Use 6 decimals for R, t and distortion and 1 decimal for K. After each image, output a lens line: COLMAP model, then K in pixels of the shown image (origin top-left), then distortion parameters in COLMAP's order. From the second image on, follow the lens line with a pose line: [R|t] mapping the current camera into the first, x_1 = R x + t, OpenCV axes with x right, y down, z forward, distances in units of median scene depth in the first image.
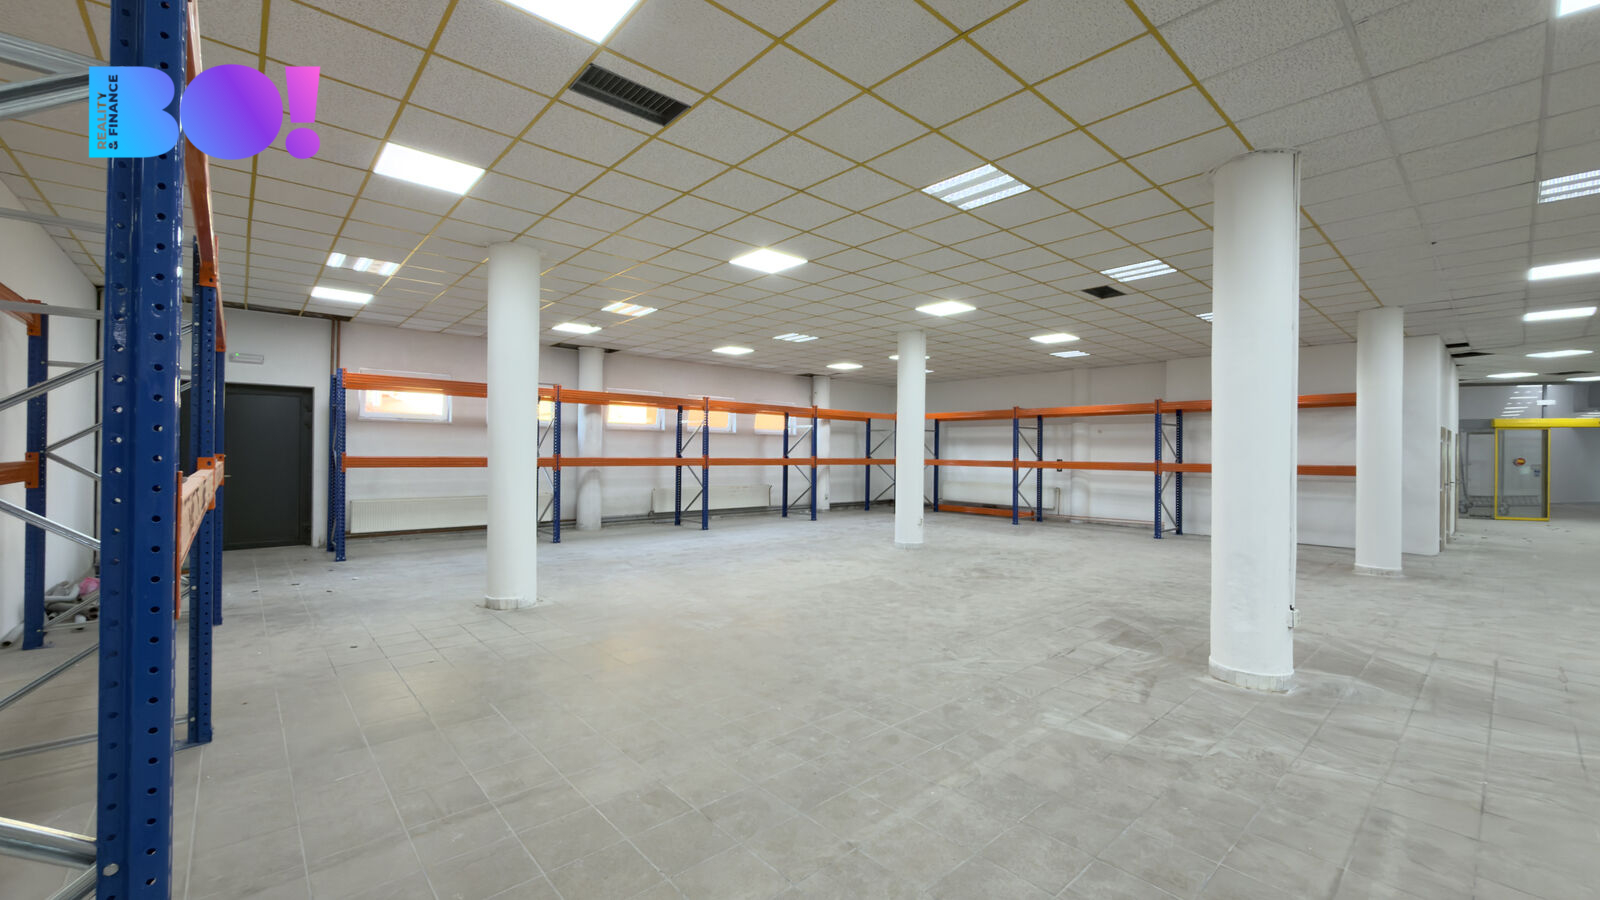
lens RADIAL K [[640.3, 0, 801.6], [0, 640.3, 451.9], [0, 0, 1]] dist [0.001479, 0.000180]
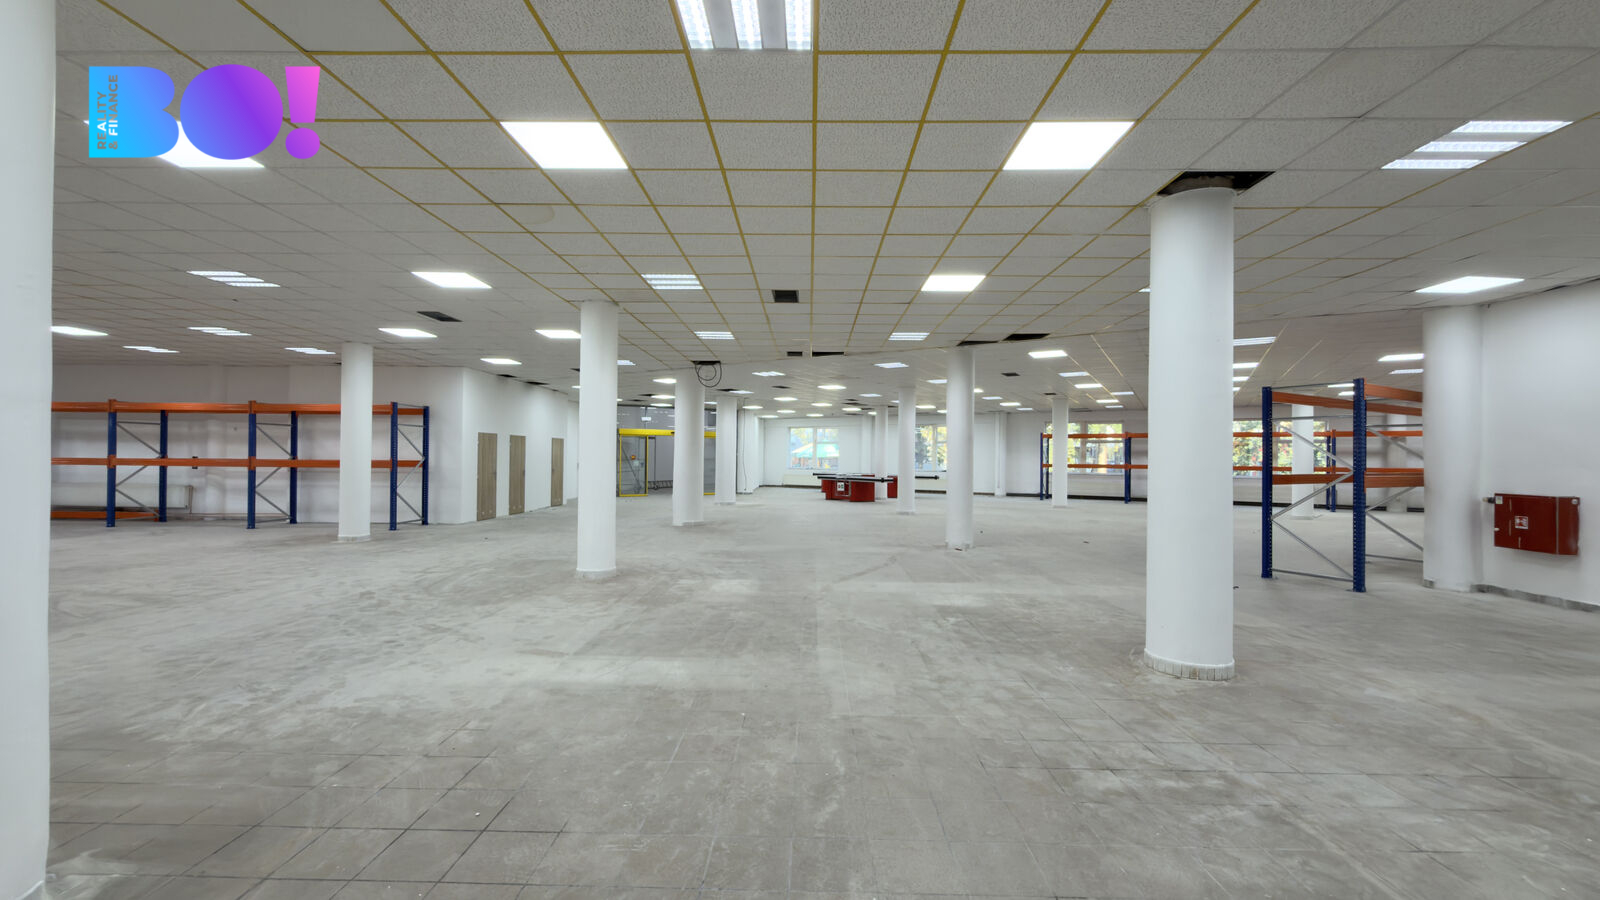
lens RADIAL K [[650.2, 0, 802.4], [0, 650.2, 455.3], [0, 0, 1]] dist [0.001043, 0.000233]
pose [[0.676056, -0.000333, 0.736850, 0.179560], [-0.004065, 0.999983, 0.004182, 0.001035], [-0.736839, -0.005823, 0.676043, -0.209573]]
